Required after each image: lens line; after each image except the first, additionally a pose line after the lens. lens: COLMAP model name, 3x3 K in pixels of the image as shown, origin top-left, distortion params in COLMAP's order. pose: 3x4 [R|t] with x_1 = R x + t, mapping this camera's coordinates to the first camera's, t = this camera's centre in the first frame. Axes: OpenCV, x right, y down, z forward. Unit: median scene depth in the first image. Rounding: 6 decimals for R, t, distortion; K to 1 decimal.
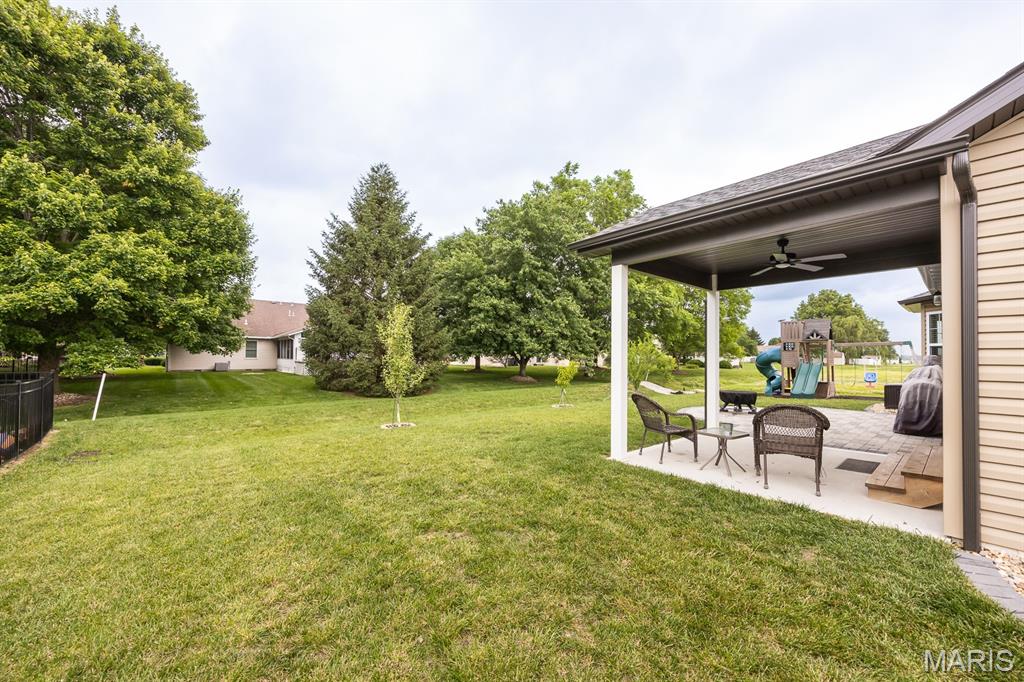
lens RADIAL K [[404.4, 0, 514.4], [0, 404.4, 347.2], [0, 0, 1]] dist [-0.000290, -0.000012]
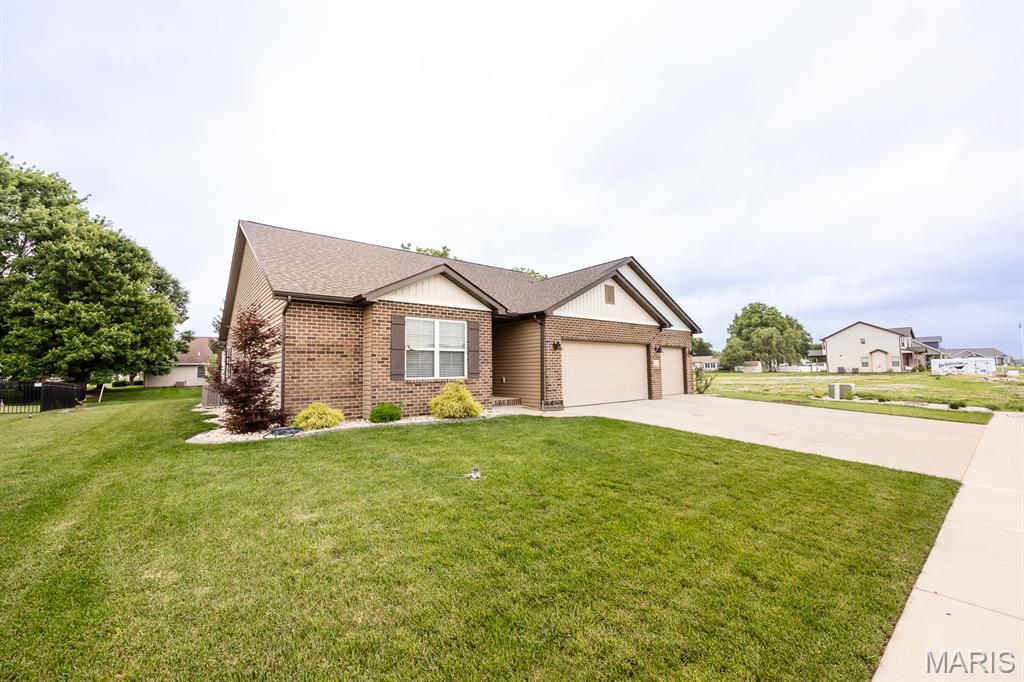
lens RADIAL K [[427.4, 0, 507.4], [0, 427.4, 340.9], [0, 0, 1]] dist [0.004002, 0.000173]
pose [[0.998846, -0.026833, -0.039824, 1.408953], [0.024815, 0.998424, -0.050333, -0.004332], [0.041112, 0.049286, 0.997938, -1.380834]]
